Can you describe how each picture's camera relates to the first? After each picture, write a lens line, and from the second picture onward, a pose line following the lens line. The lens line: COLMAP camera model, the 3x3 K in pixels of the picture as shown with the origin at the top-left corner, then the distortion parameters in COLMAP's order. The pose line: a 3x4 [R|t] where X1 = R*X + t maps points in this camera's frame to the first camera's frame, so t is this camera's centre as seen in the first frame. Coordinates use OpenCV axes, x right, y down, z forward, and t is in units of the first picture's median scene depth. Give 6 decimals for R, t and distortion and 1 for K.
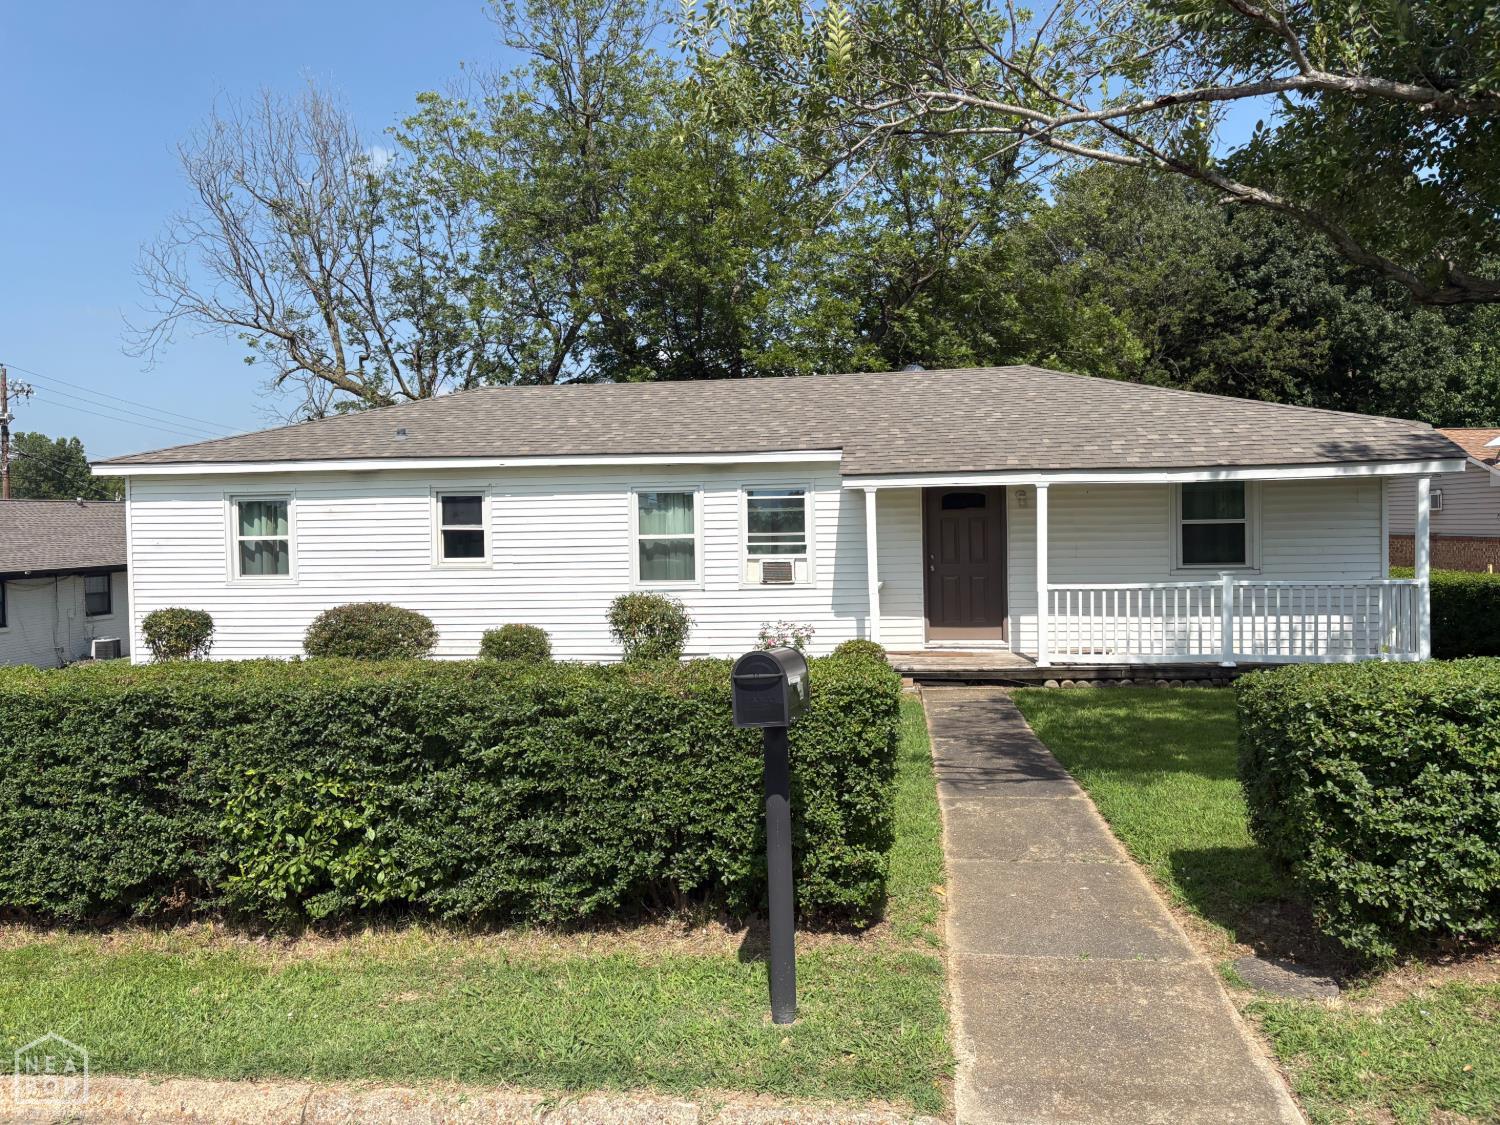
lens RADIAL K [[1146.1, 0, 750.0], [0, 1146.1, 562.5], [0, 0, 1]] dist [0.056594, -0.061544]
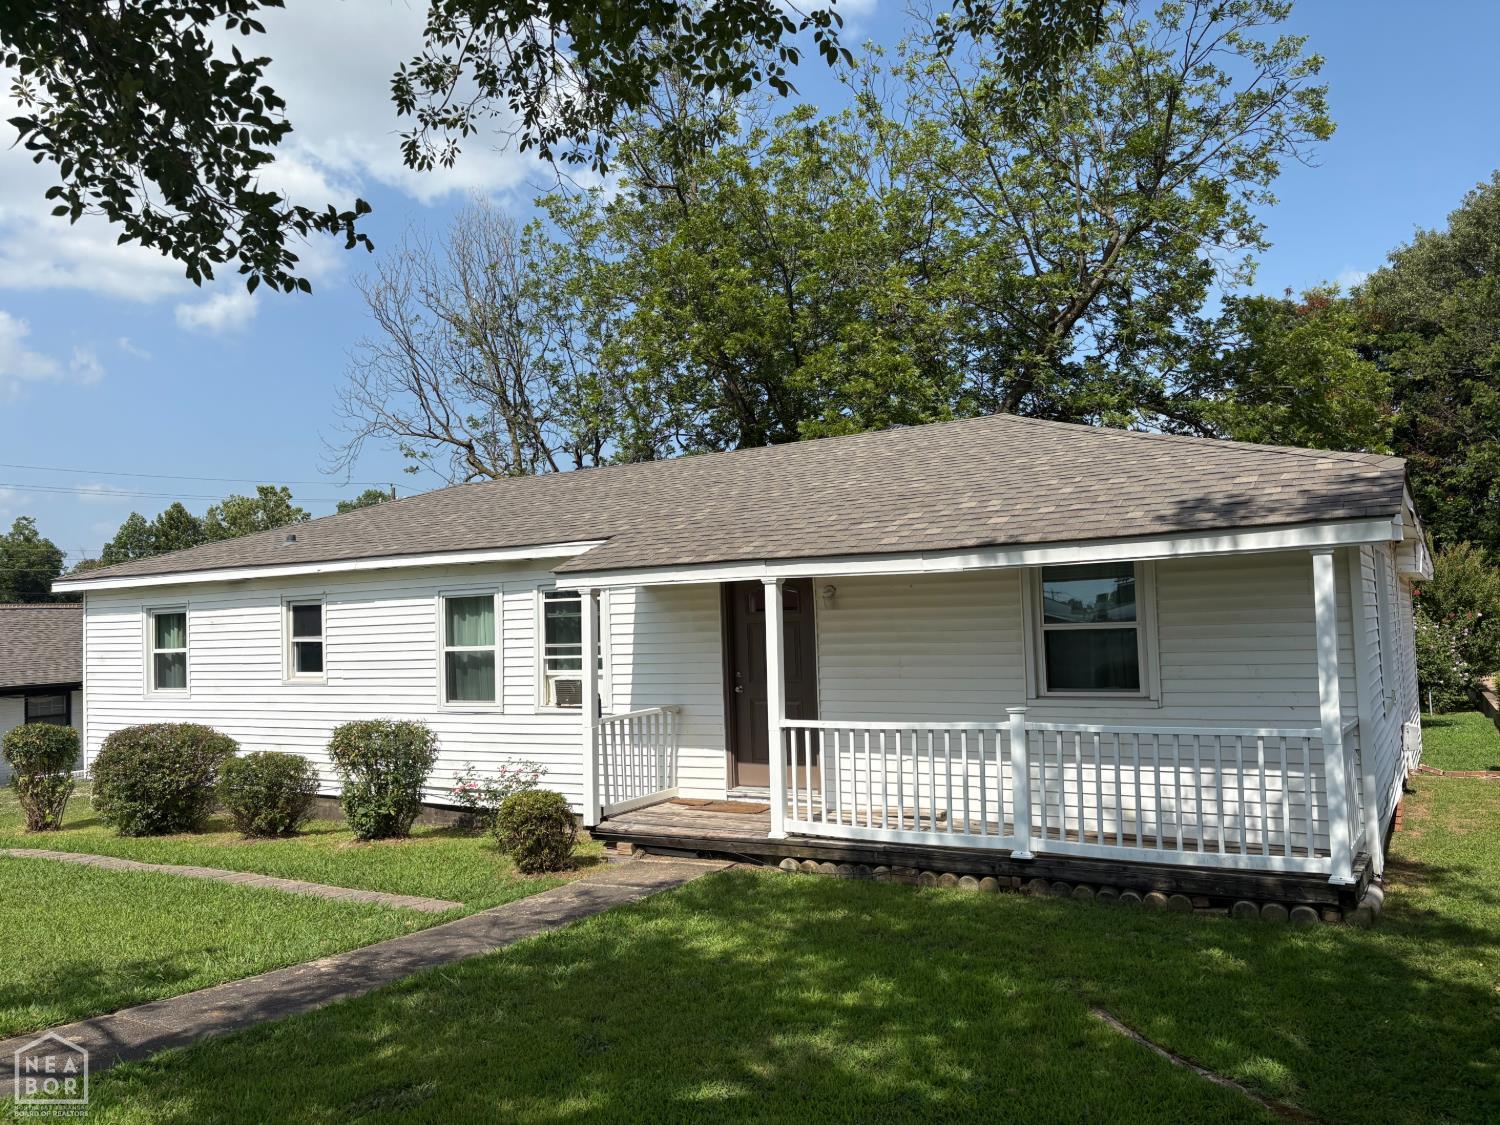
lens RADIAL K [[1146.1, 0, 750.0], [0, 1146.1, 562.5], [0, 0, 1]] dist [0.056594, -0.061544]
pose [[0.919157, -0.033199, -0.392491, 0.460459], [0.004804, 0.997313, -0.073107, -0.023059], [0.393863, 0.065311, 0.916846, 0.300480]]
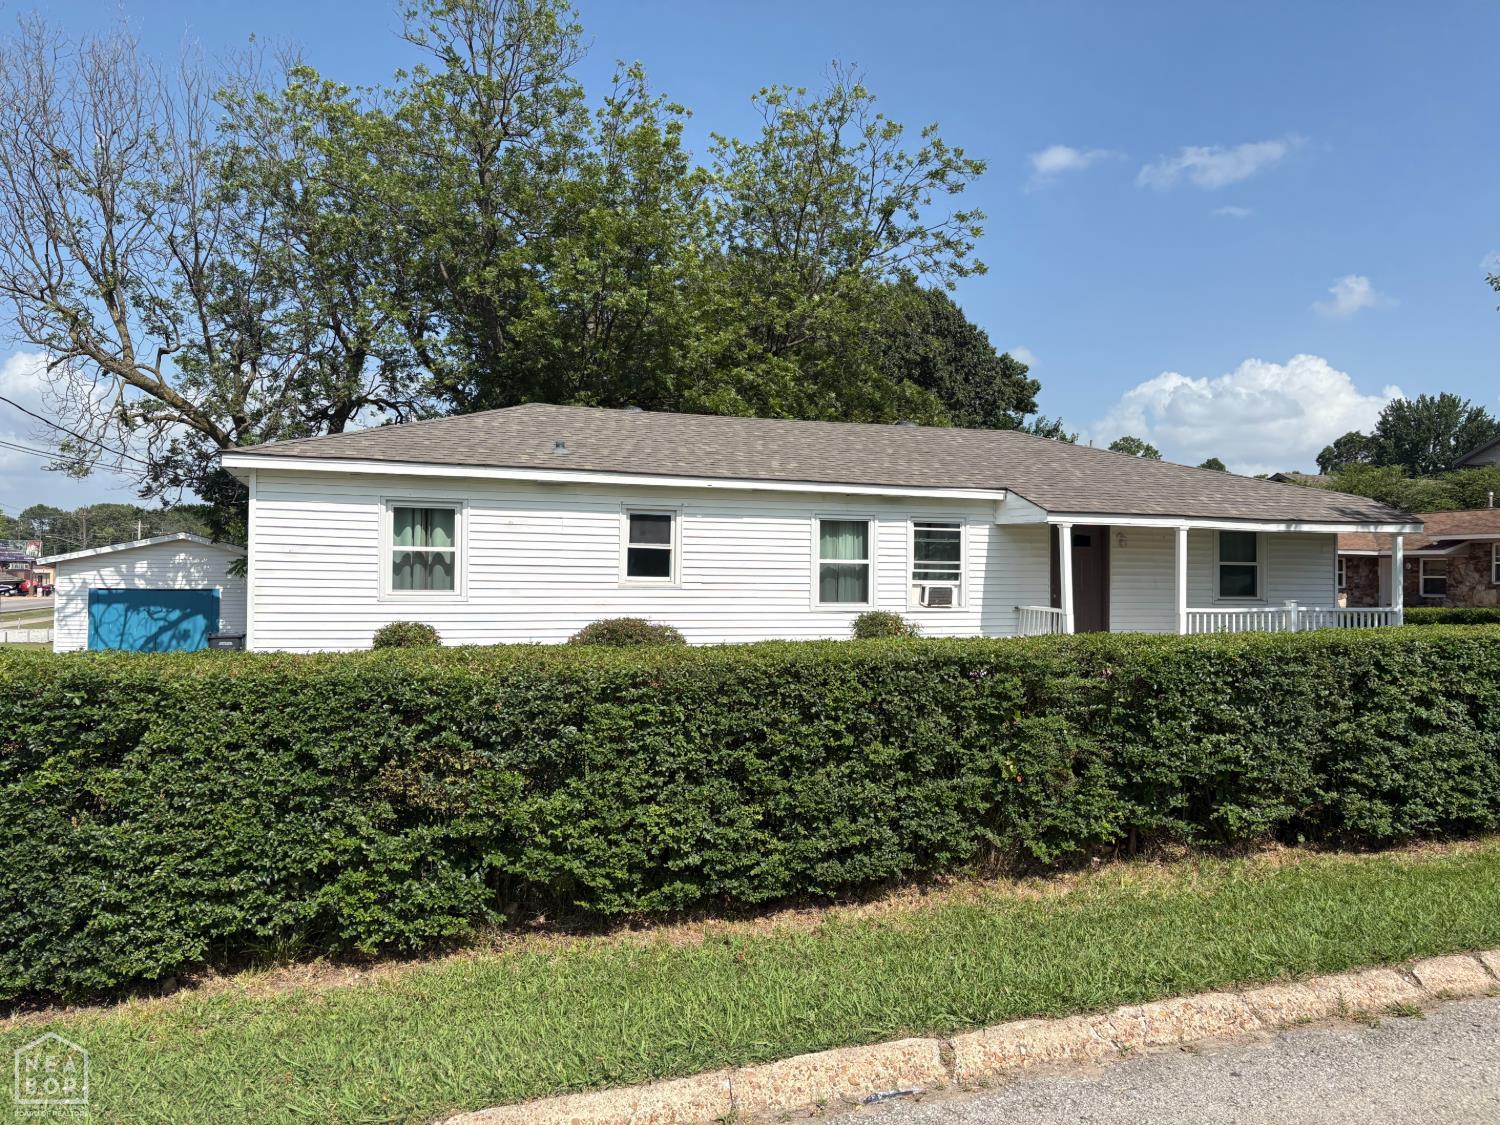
lens RADIAL K [[1146.1, 0, 750.0], [0, 1146.1, 562.5], [0, 0, 1]] dist [0.056594, -0.061544]
pose [[0.888142, 0.033844, 0.458321, -0.649641], [-0.011255, 0.998587, -0.051928, 0.035406], [-0.459431, 0.040961, 0.887268, 0.093041]]
